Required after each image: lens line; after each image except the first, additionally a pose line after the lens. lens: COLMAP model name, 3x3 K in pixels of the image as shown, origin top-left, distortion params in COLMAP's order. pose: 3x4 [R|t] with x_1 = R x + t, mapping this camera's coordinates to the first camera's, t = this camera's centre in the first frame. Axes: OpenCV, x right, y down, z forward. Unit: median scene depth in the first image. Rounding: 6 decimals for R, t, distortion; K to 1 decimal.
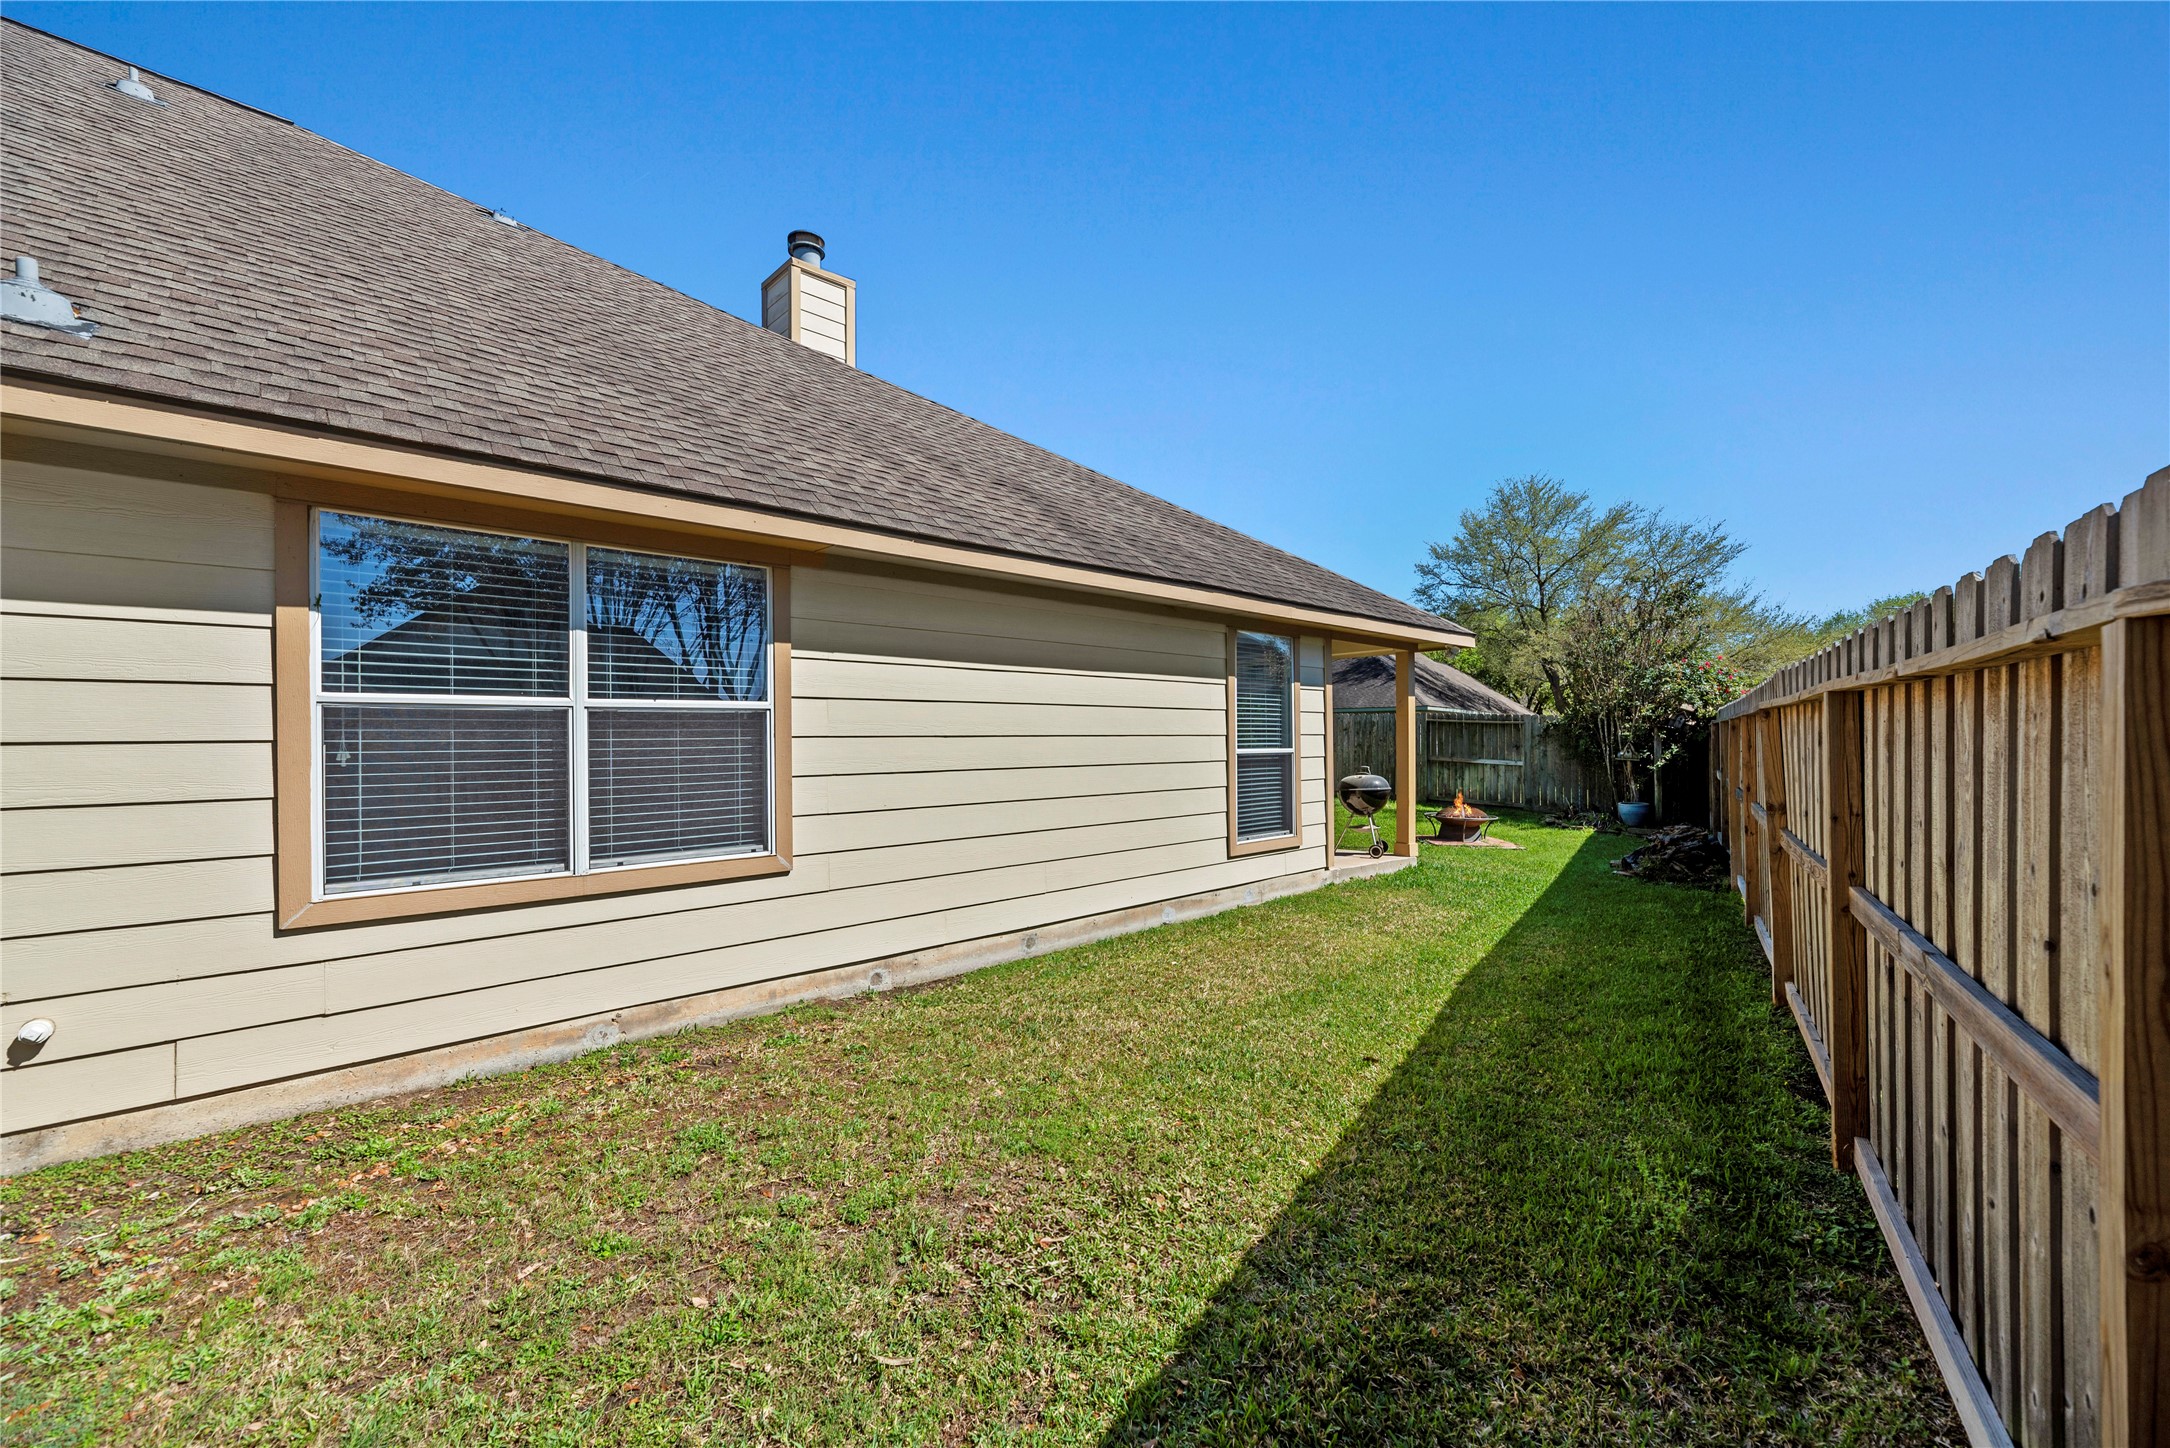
lens RADIAL K [[873.2, 0, 1082.9], [0, 873.2, 733.0], [0, 0, 1]] dist [0.000003, -0.000017]
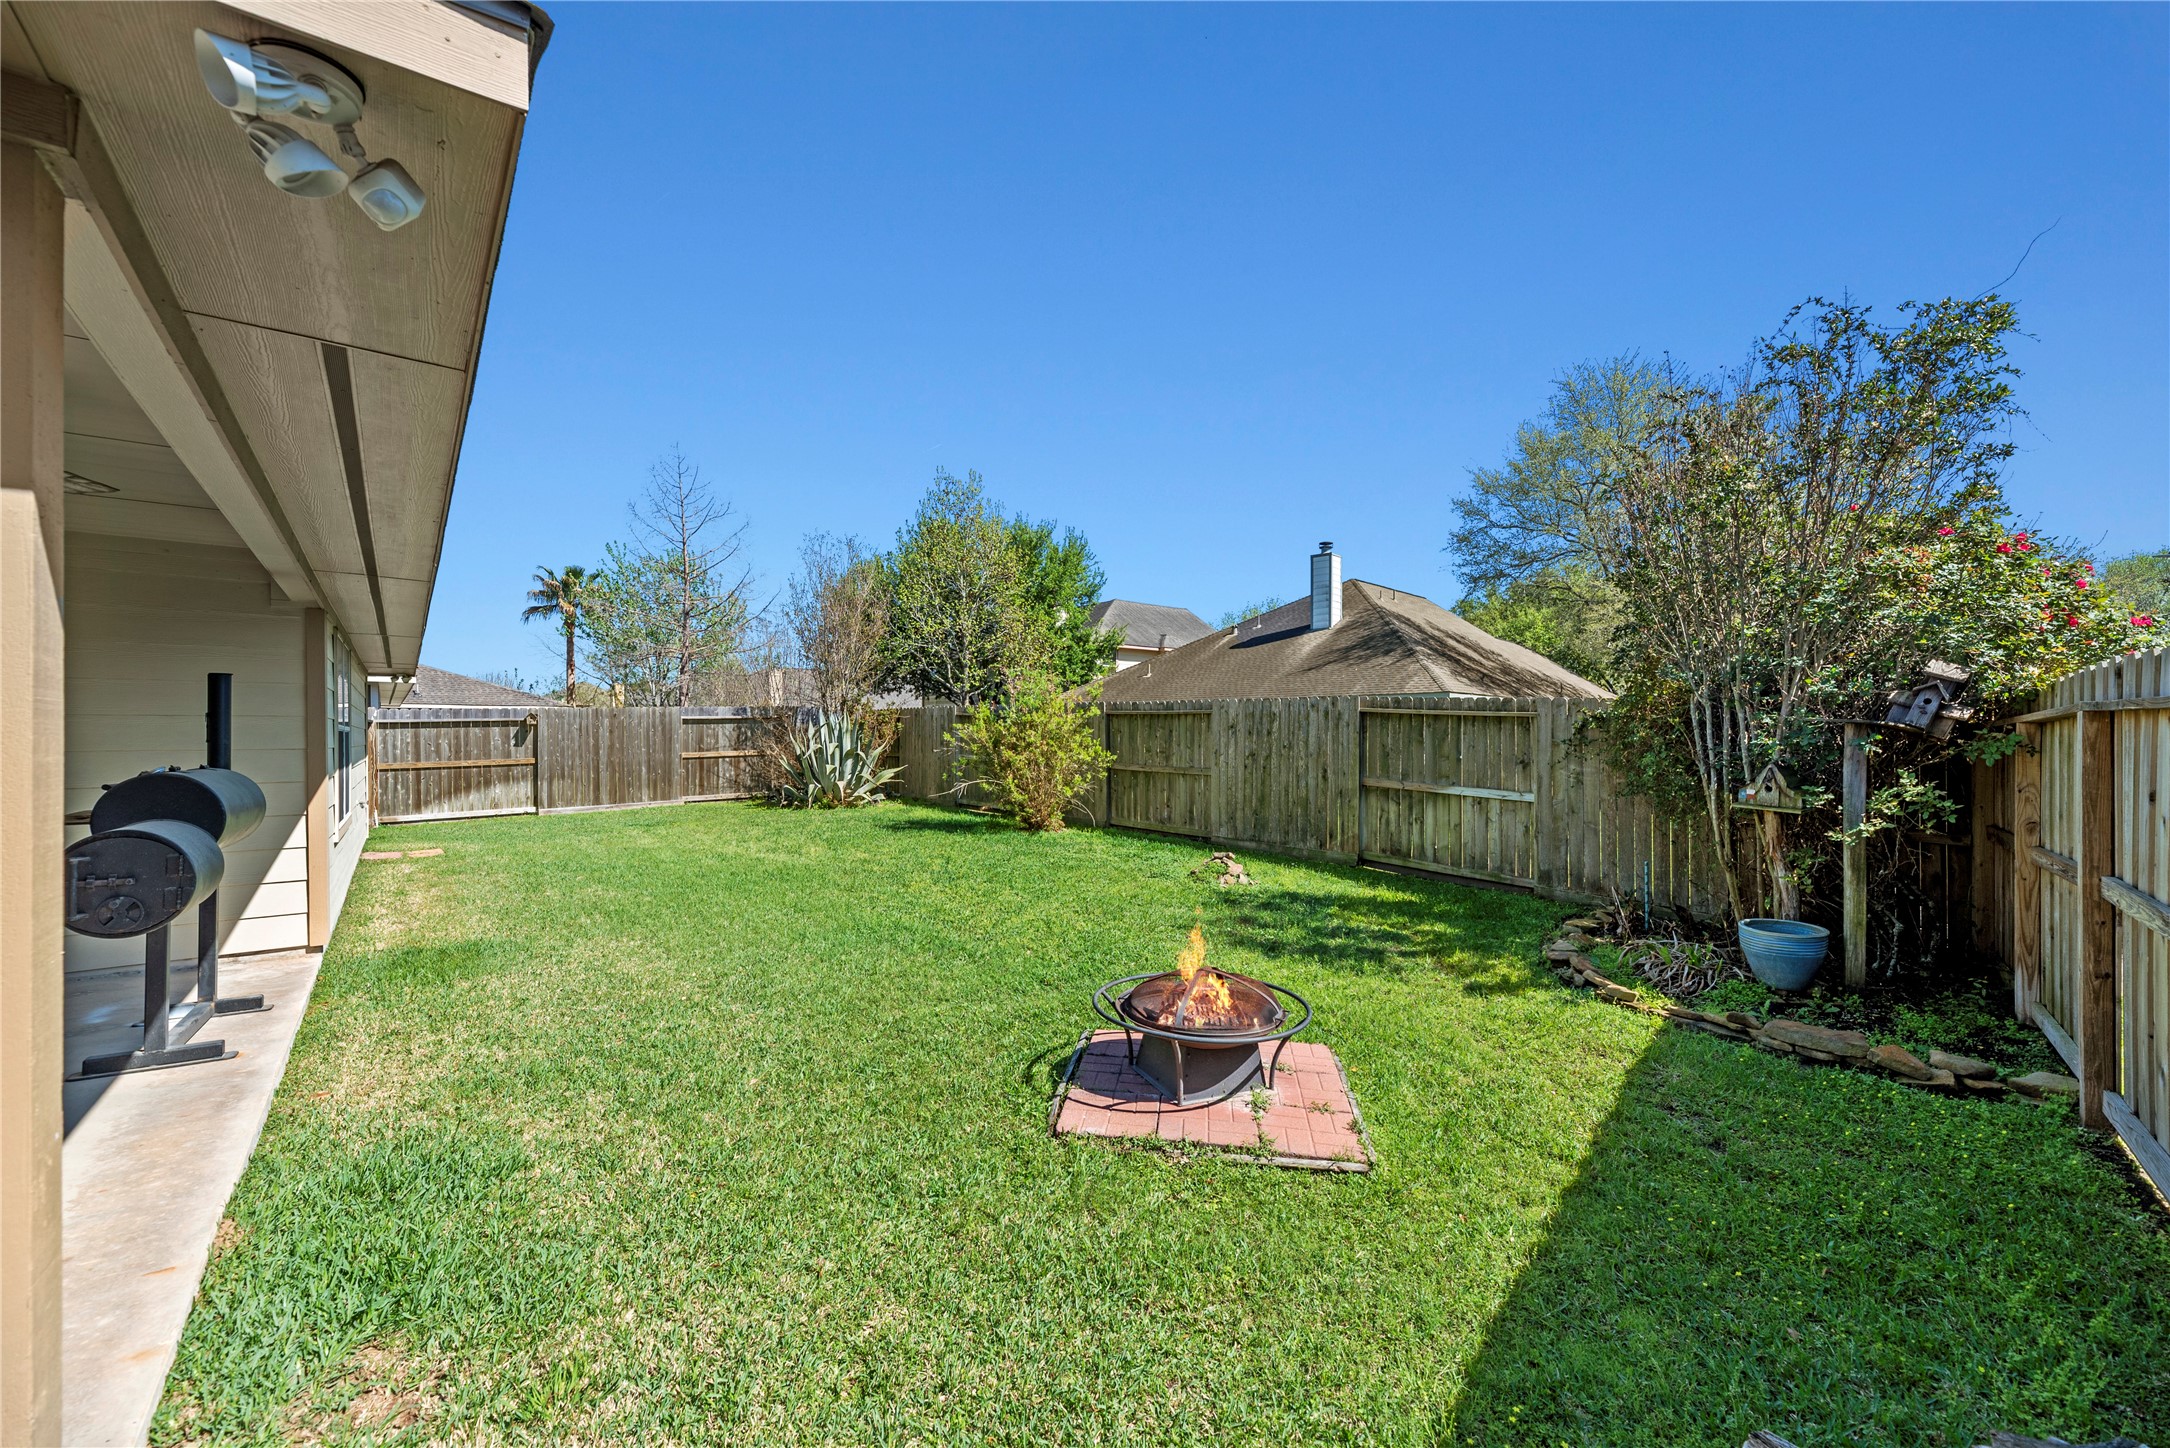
lens RADIAL K [[873.2, 0, 1087.6], [0, 873.2, 731.7], [0, 0, 1]] dist [0.000003, -0.000017]
pose [[0.995083, 0.003431, -0.098983, 0.338892], [-0.003034, 0.999987, 0.004159, -0.003807], [0.098996, -0.003838, 0.995080, 0.547255]]
